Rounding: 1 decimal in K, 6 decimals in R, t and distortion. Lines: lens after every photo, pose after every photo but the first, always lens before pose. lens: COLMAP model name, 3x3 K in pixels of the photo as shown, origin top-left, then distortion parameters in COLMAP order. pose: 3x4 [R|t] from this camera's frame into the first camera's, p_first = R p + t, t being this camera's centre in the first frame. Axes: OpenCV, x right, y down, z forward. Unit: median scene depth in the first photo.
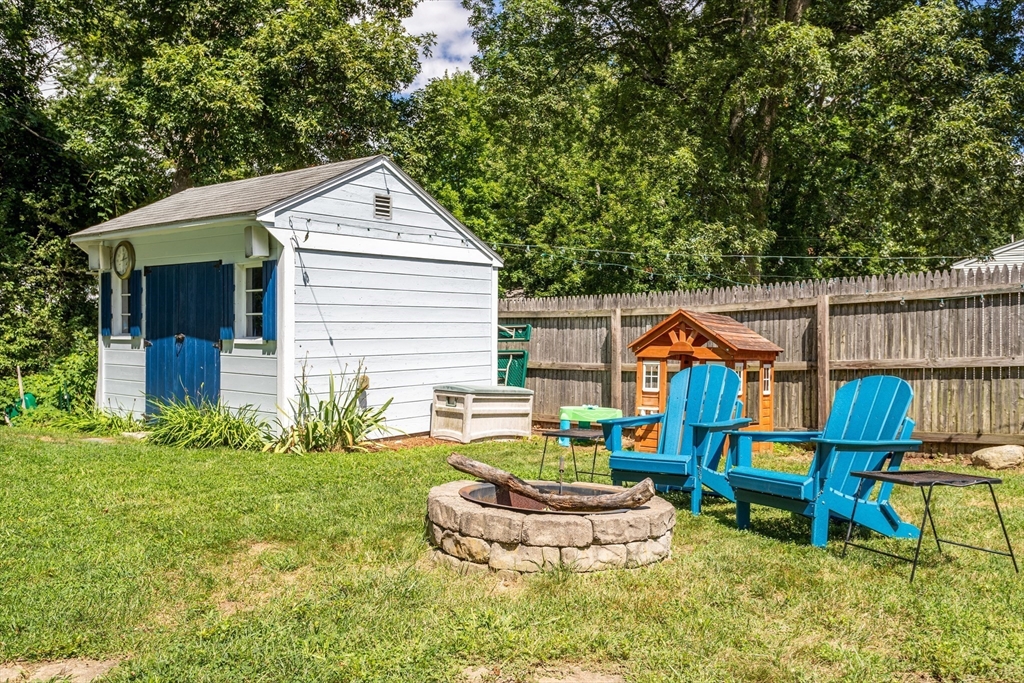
lens RADIAL K [[878.7, 0, 512.0], [0, 878.7, 341.5], [0, 0, 1]] dist [-0.003971, -0.001666]
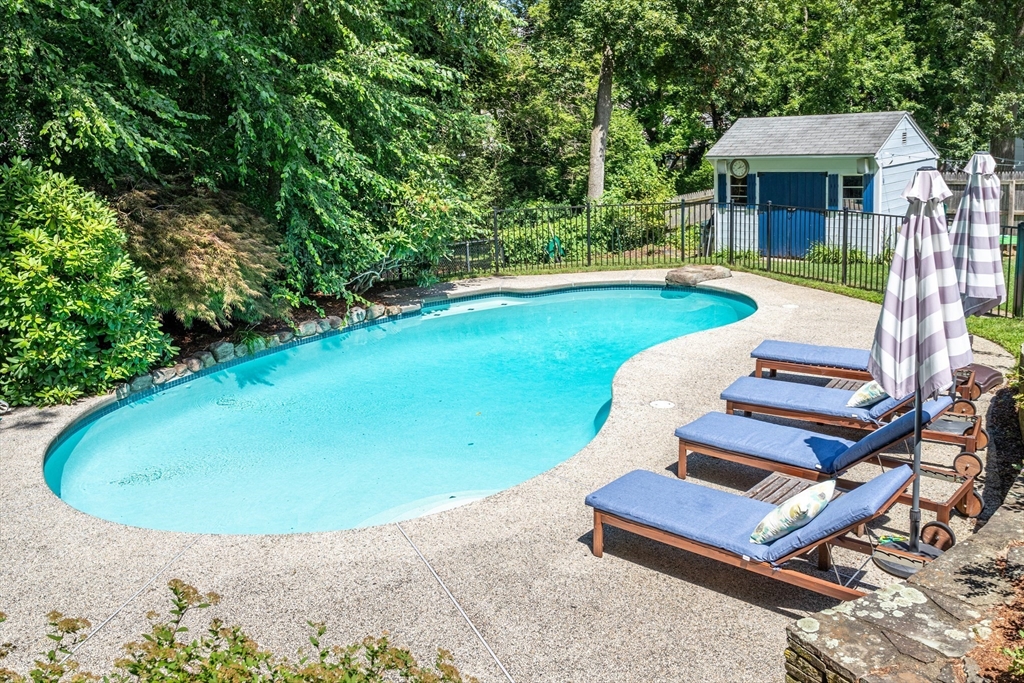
lens RADIAL K [[878.7, 0, 512.0], [0, 878.7, 341.5], [0, 0, 1]] dist [-0.003971, -0.001666]
pose [[0.989370, -0.027327, -0.142831, -0.376988], [0.056969, 0.976514, 0.207788, -0.084431], [0.133799, -0.213716, 0.967690, -0.560867]]
